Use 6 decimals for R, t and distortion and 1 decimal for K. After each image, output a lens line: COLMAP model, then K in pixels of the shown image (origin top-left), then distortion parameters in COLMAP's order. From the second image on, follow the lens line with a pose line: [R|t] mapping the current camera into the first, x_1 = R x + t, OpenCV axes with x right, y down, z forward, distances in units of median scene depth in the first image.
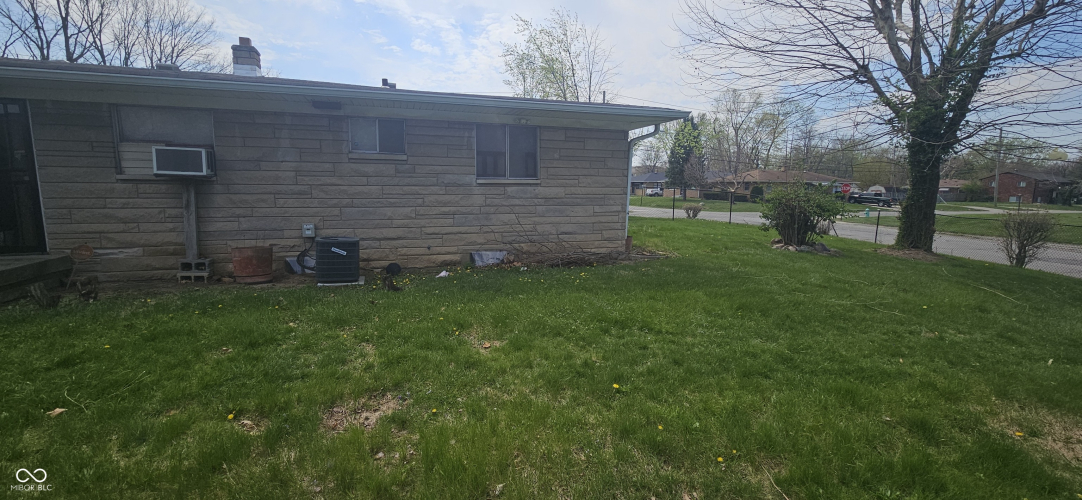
lens RADIAL K [[437.5, 0, 536.2], [0, 437.5, 244.4], [0, 0, 1]] dist [-0.000684, -0.000208]
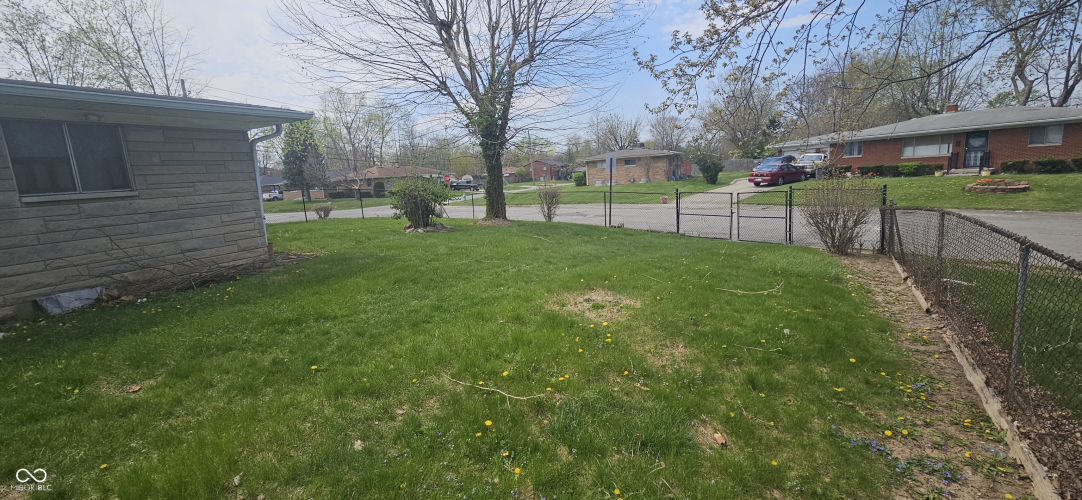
lens RADIAL K [[437.5, 0, 526.5], [0, 437.5, 244.5], [0, 0, 1]] dist [-0.000684, -0.000208]
pose [[0.700439, -0.167795, 0.693707, -0.063044], [0.165443, 0.983669, 0.070883, 0.011998], [-0.694272, 0.065120, 0.716761, -0.073631]]
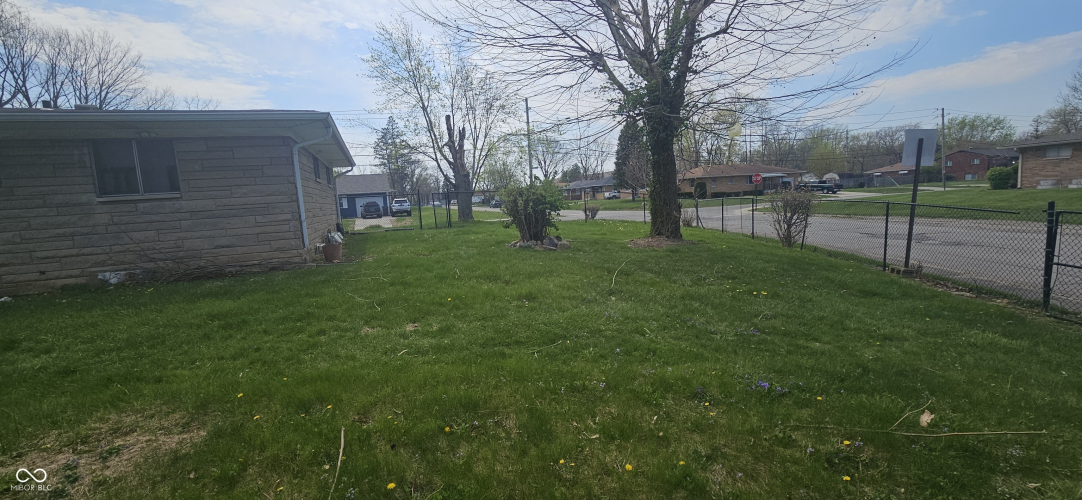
lens RADIAL K [[437.5, 0, 540.0], [0, 437.5, 250.0], [0, 0, 1]] dist [-0.000684, -0.000208]
pose [[0.997231, -0.073073, 0.013833, 0.767217], [0.073232, 0.997250, -0.011347, 0.045220], [-0.012966, 0.012329, 0.999840, 0.028347]]
